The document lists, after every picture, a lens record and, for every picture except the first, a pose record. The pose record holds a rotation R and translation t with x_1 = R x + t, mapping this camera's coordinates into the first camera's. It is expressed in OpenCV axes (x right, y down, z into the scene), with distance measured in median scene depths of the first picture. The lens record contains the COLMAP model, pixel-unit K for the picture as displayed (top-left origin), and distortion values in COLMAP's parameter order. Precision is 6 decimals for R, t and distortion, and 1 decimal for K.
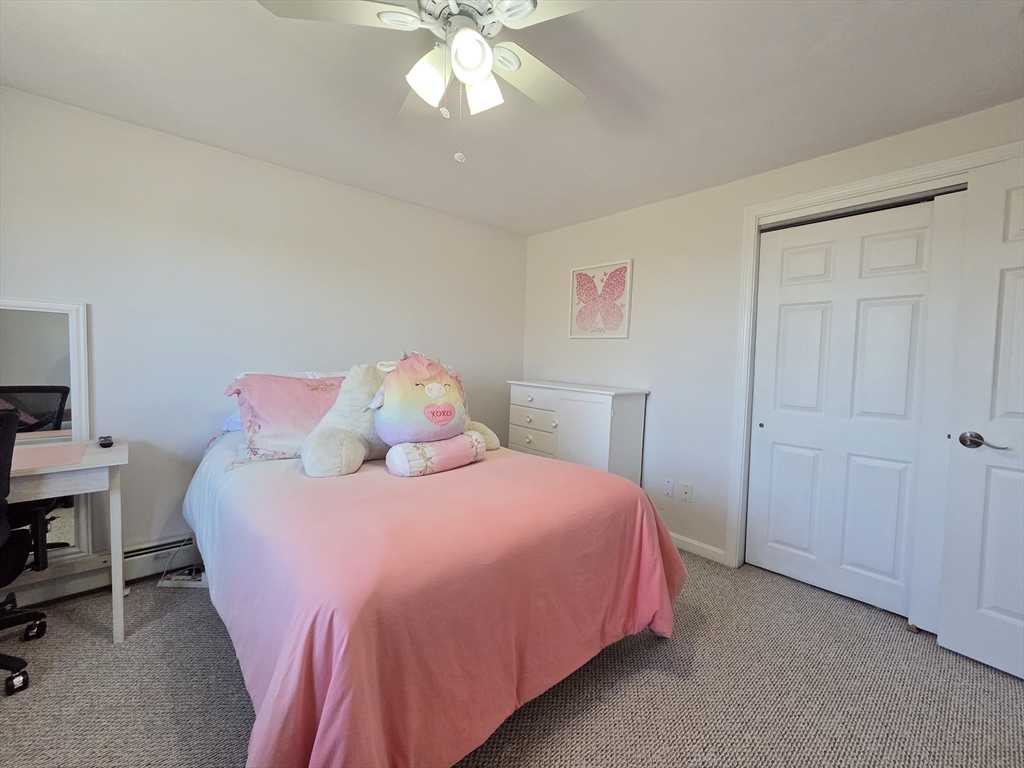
lens RADIAL K [[419.5, 0, 510.6], [0, 419.5, 380.8], [0, 0, 1]] dist [0.008098, -0.000146]
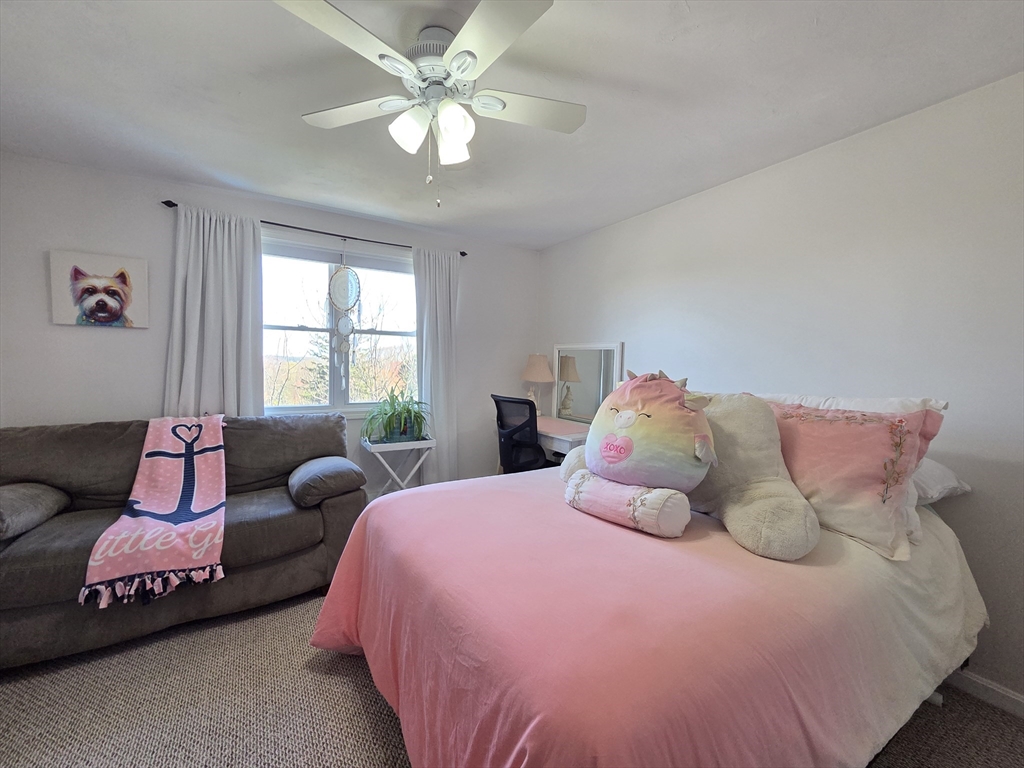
lens RADIAL K [[419.5, 0, 510.6], [0, 419.5, 380.8], [0, 0, 1]] dist [0.008098, -0.000146]
pose [[-0.170964, 0.013054, -0.985191, 0.651440], [-0.078896, 0.996520, 0.026896, -0.054741], [0.982113, 0.082326, -0.169340, 0.934024]]
